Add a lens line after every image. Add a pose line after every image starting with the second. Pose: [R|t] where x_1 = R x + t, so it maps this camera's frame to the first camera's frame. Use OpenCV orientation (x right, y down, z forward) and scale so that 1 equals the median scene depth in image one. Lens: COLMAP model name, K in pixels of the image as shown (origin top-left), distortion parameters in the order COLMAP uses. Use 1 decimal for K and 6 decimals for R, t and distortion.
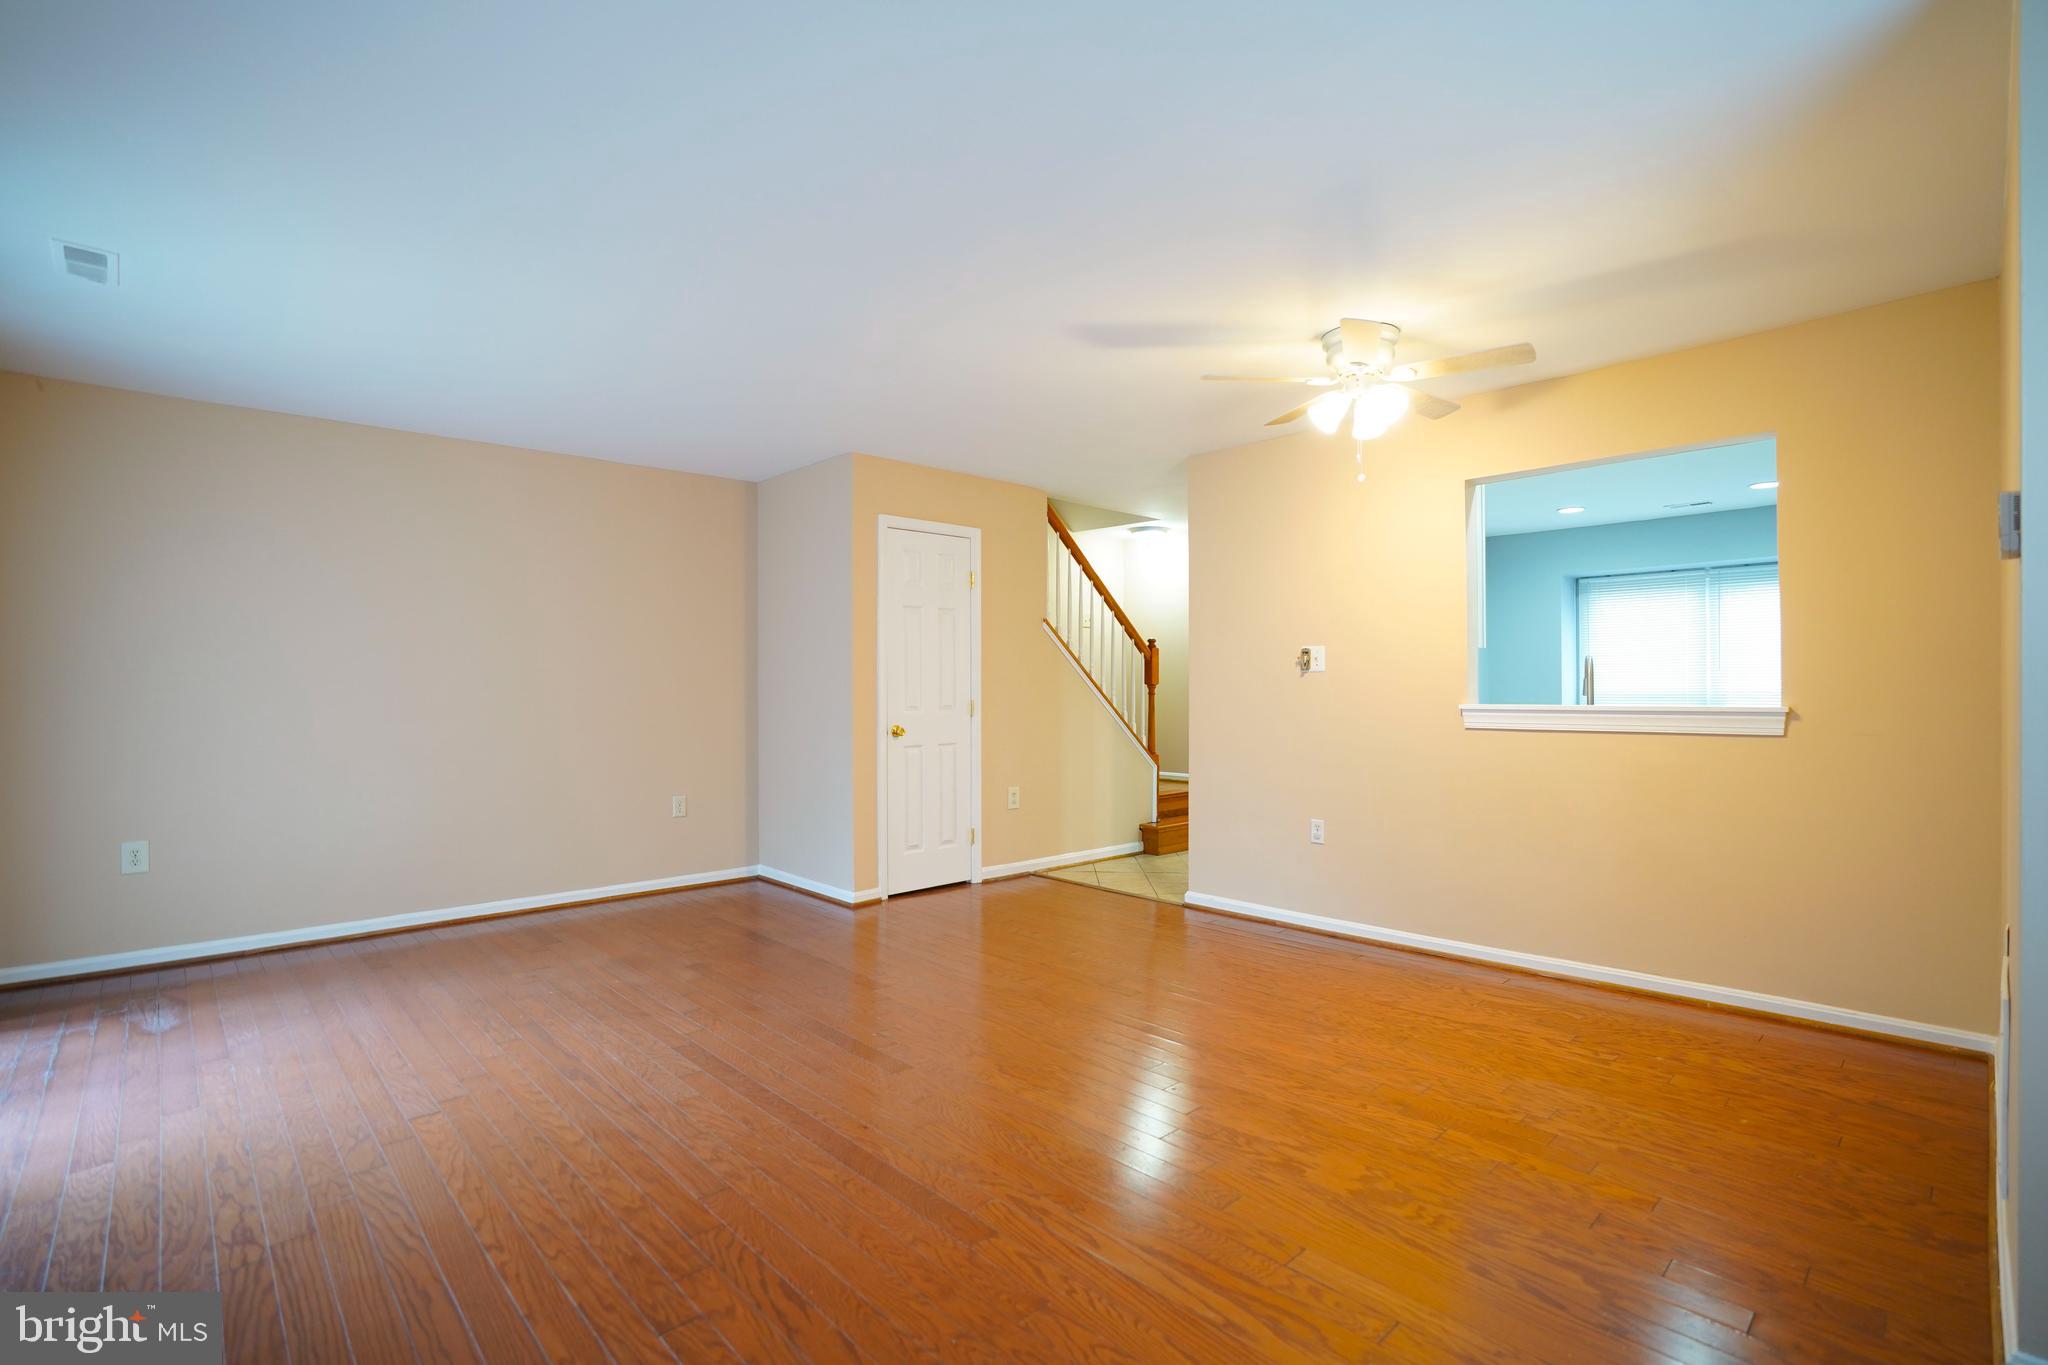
lens RADIAL K [[945.9, 0, 1010.5], [0, 945.9, 688.8], [0, 0, 1]] dist [-0.068533, 0.025625]
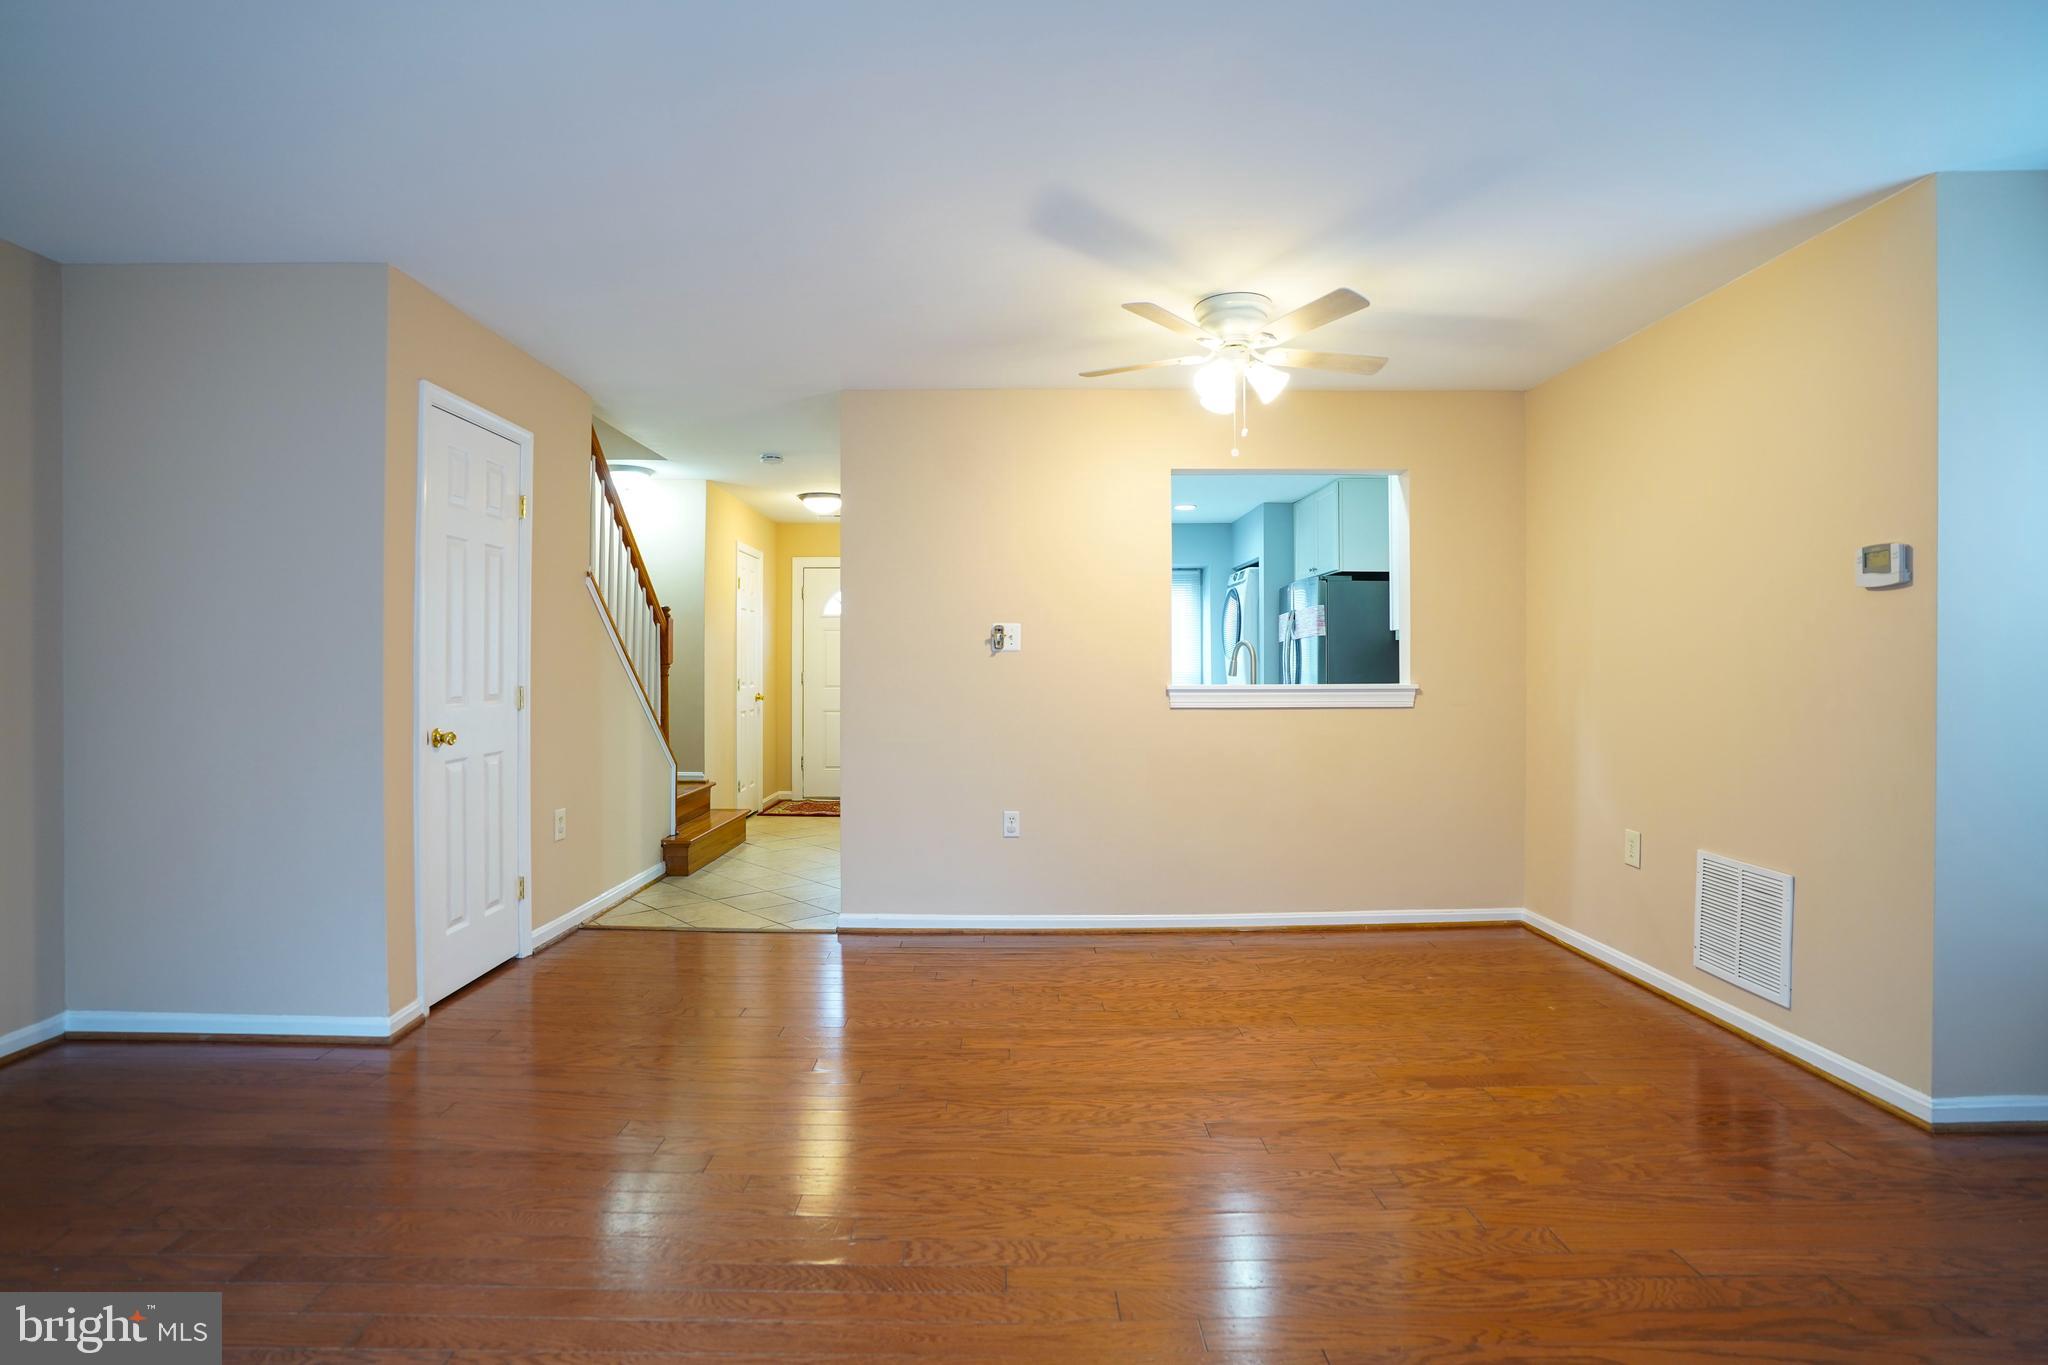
lens RADIAL K [[953.4, 0, 1014.9], [0, 953.4, 666.7], [0, 0, 1]] dist [-0.073328, 0.028277]
pose [[0.677361, 0.003272, 0.735644, -0.409157], [-0.001722, 0.999994, -0.002862, -0.000066], [-0.735649, 0.000672, 0.677362, 0.411660]]
